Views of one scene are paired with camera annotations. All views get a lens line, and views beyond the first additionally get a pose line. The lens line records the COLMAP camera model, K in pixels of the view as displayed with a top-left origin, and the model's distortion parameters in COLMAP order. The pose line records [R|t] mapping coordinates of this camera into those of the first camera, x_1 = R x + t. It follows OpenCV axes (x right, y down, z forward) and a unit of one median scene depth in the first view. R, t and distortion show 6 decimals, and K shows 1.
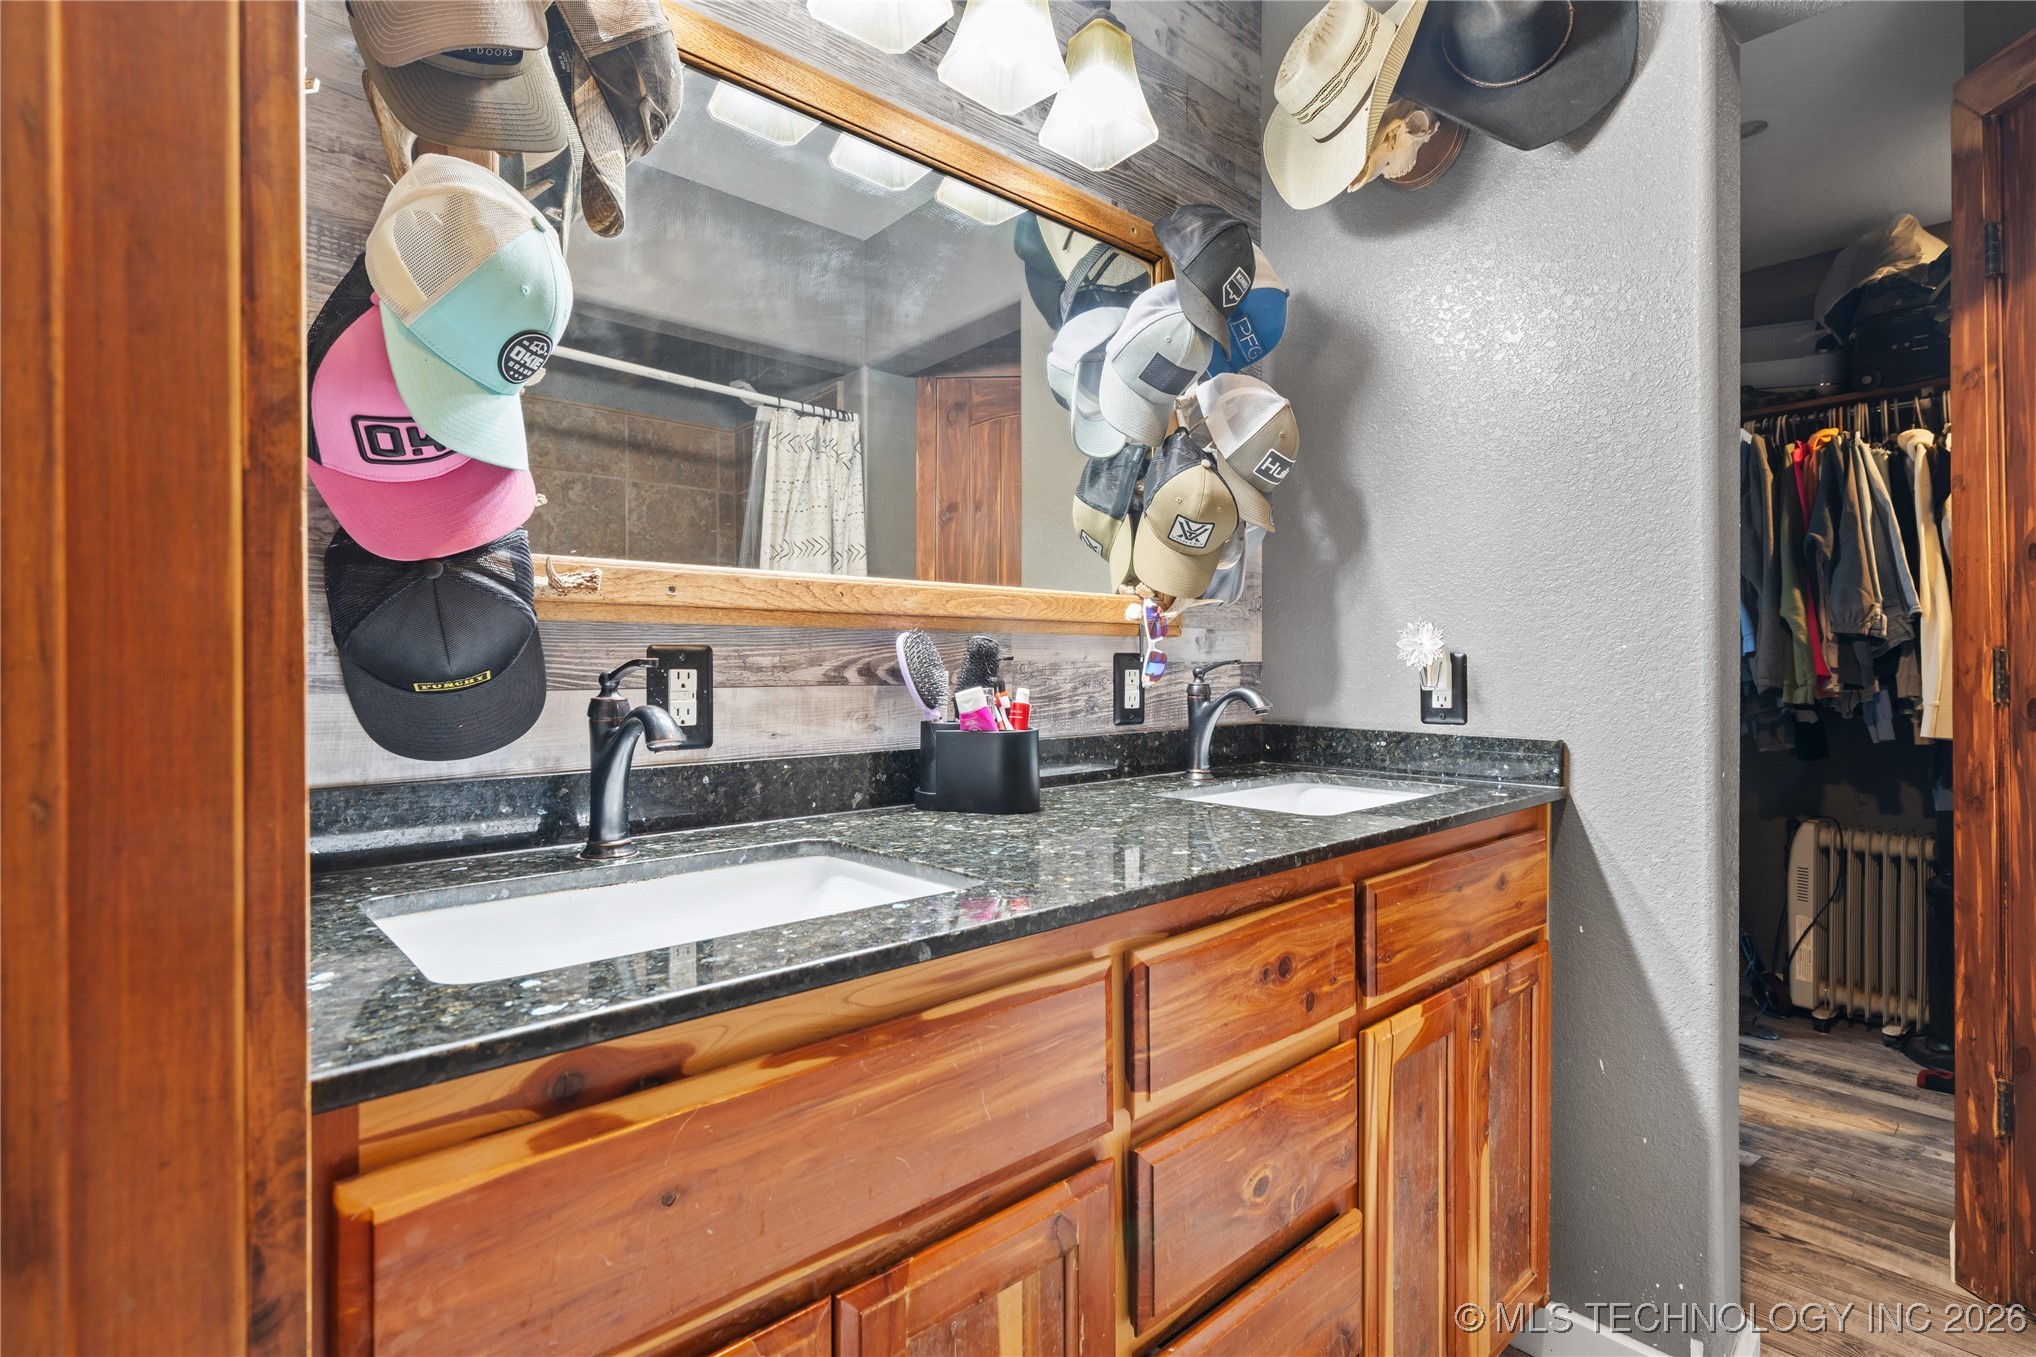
lens RADIAL K [[978.5, 0, 1018.7], [0, 978.5, 666.3], [0, 0, 1]] dist [0.000177, 0.000394]
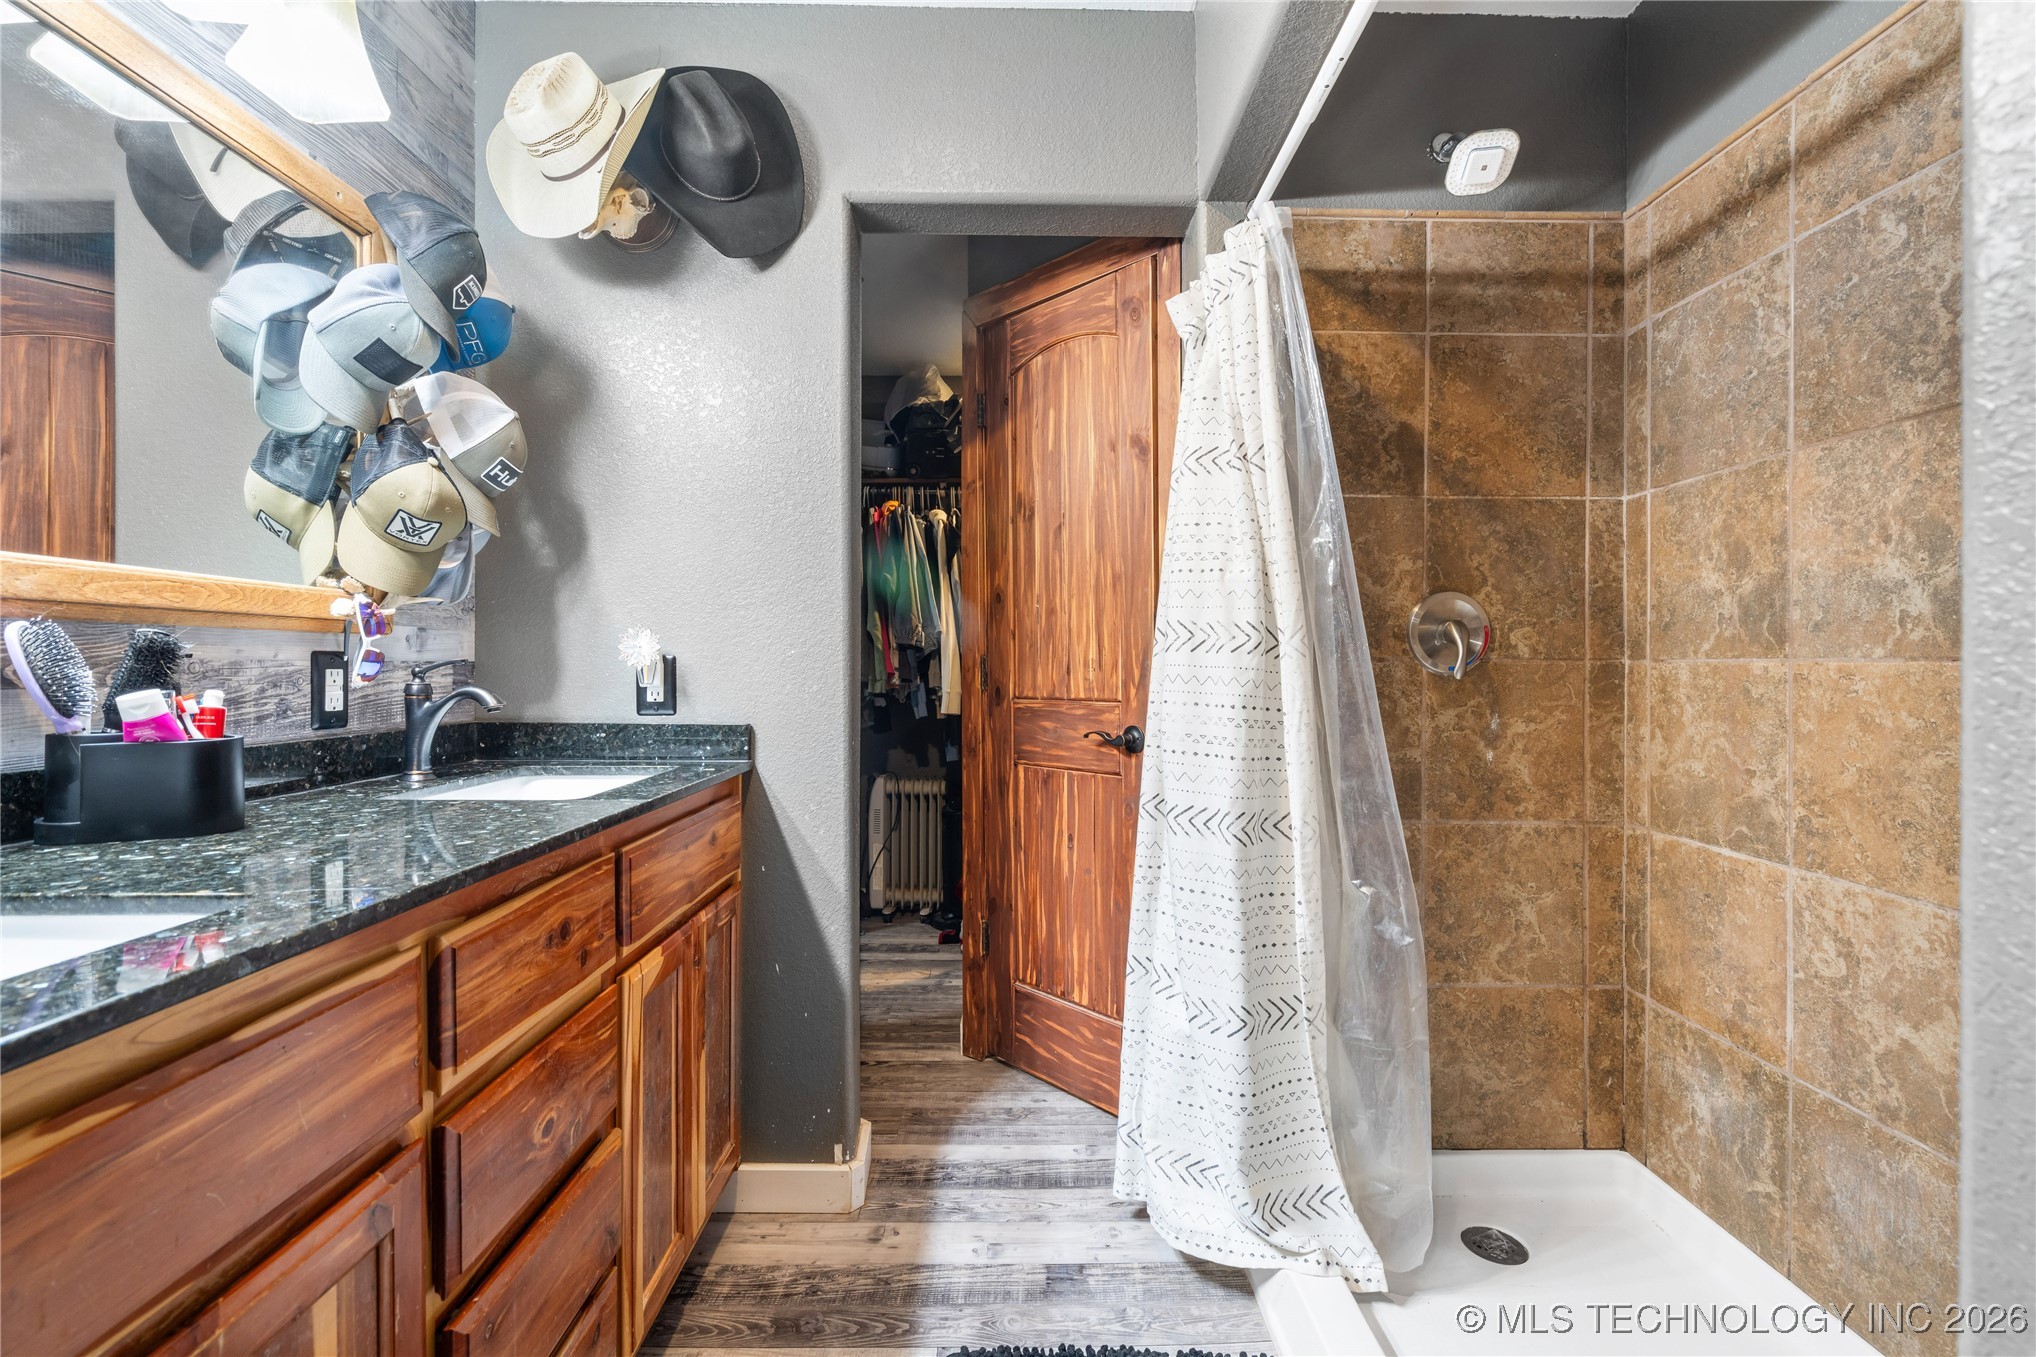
lens RADIAL K [[927.9, 0, 1027.3], [0, 927.9, 665.8], [0, 0, 1]] dist [-0.000694, 0.000328]
pose [[0.656044, 0.002850, 0.754718, -0.121161], [-0.002905, 0.999995, -0.001251, -0.000446], [-0.754717, -0.001372, 0.656049, -0.071369]]
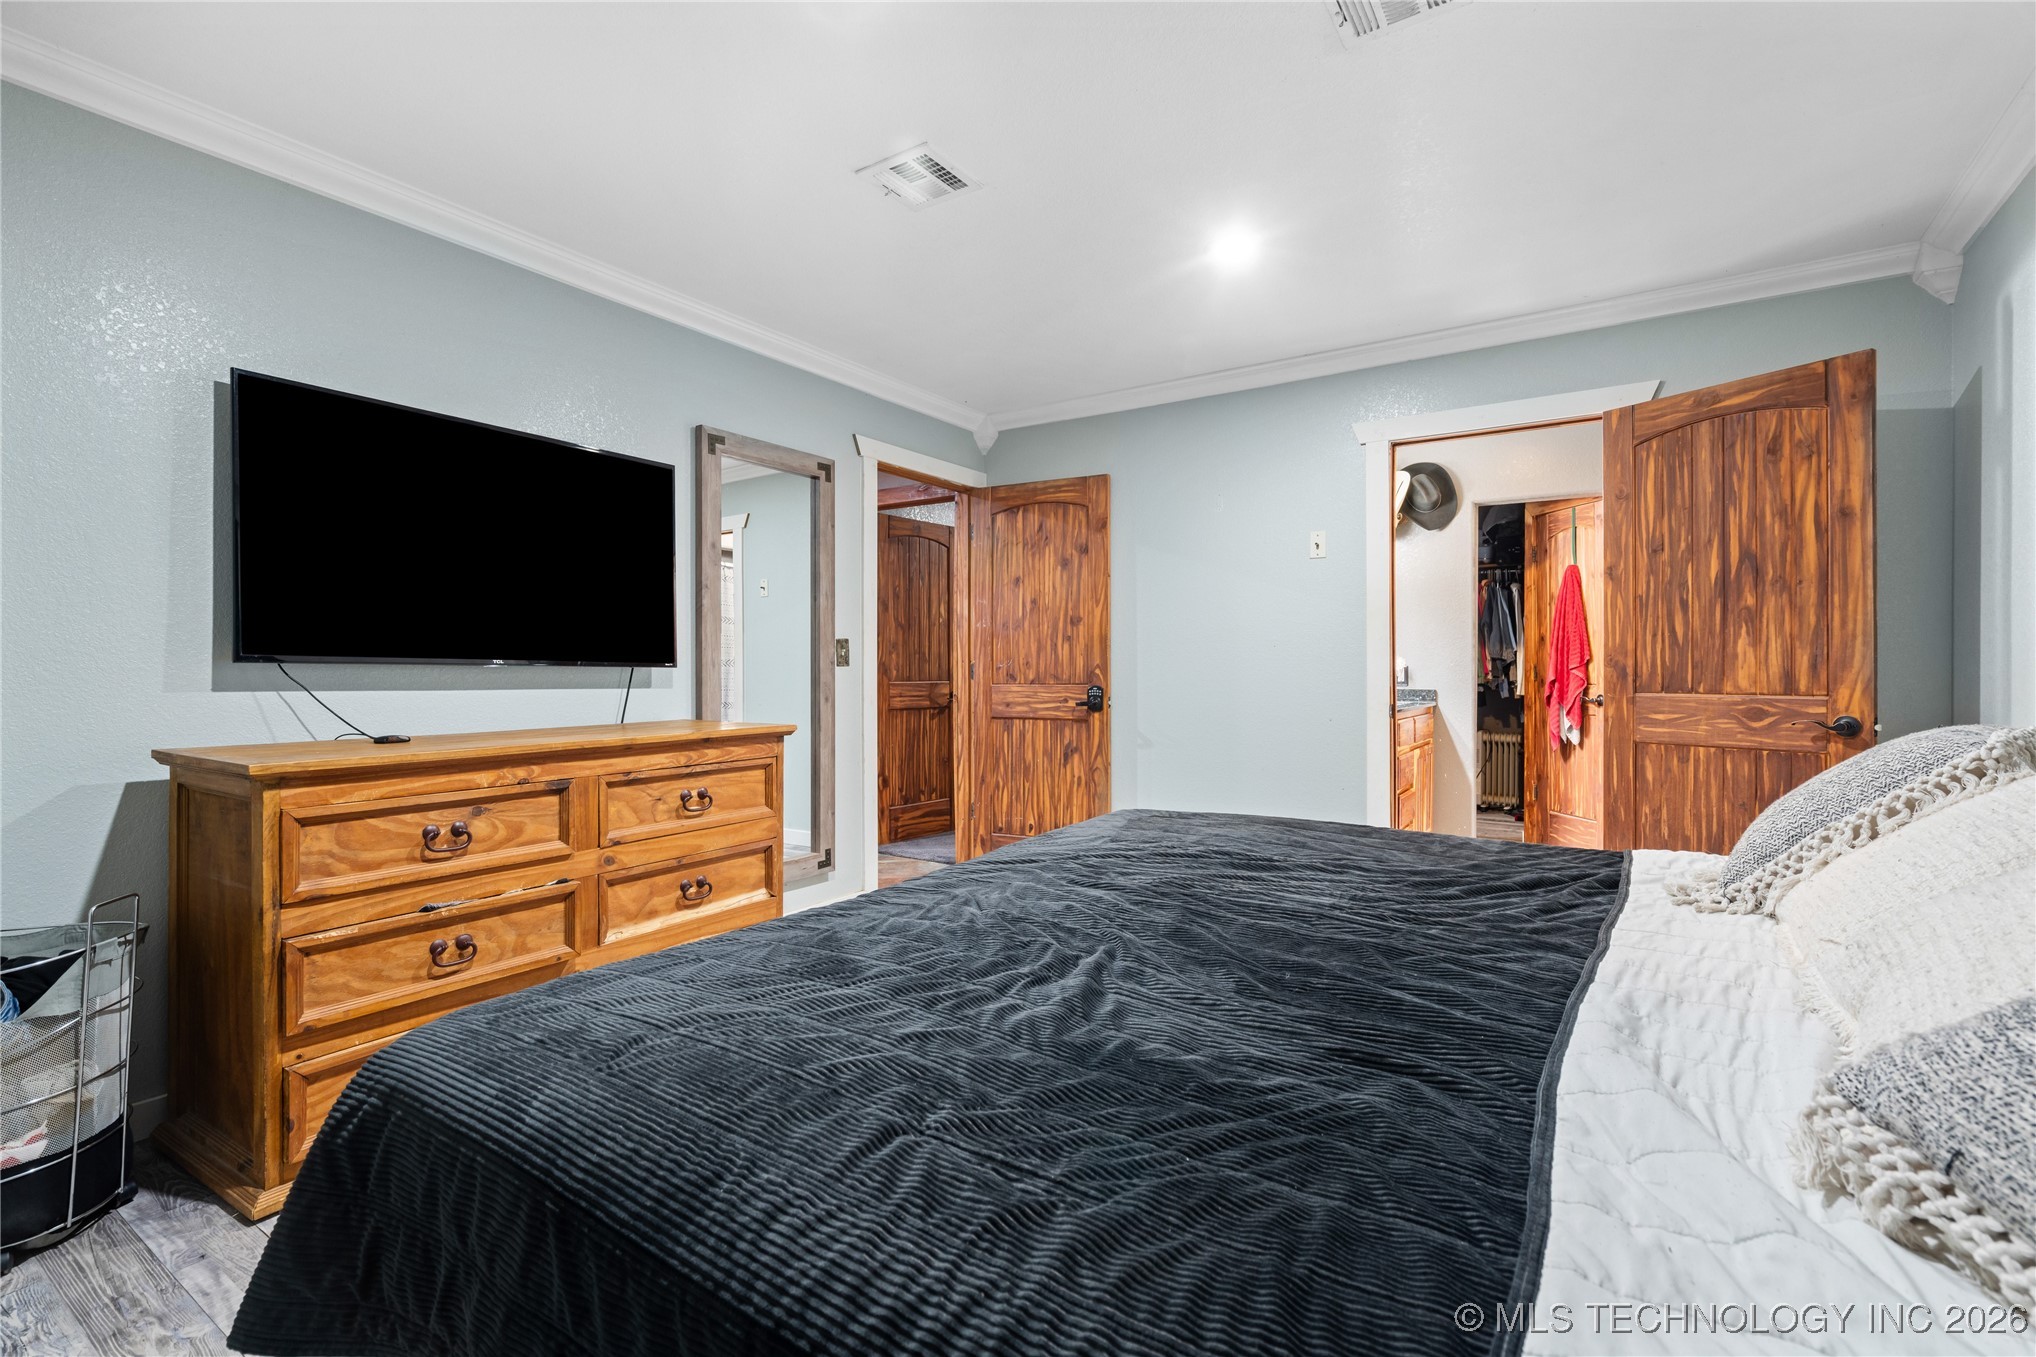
lens RADIAL K [[927.9, 0, 1027.3], [0, 927.9, 665.8], [0, 0, 1]] dist [-0.000694, 0.000328]
pose [[0.966682, 0.005207, 0.255927, -1.759490], [-0.005488, 0.999985, 0.000383, -0.006799], [-0.255921, -0.001775, 0.966696, -1.911467]]
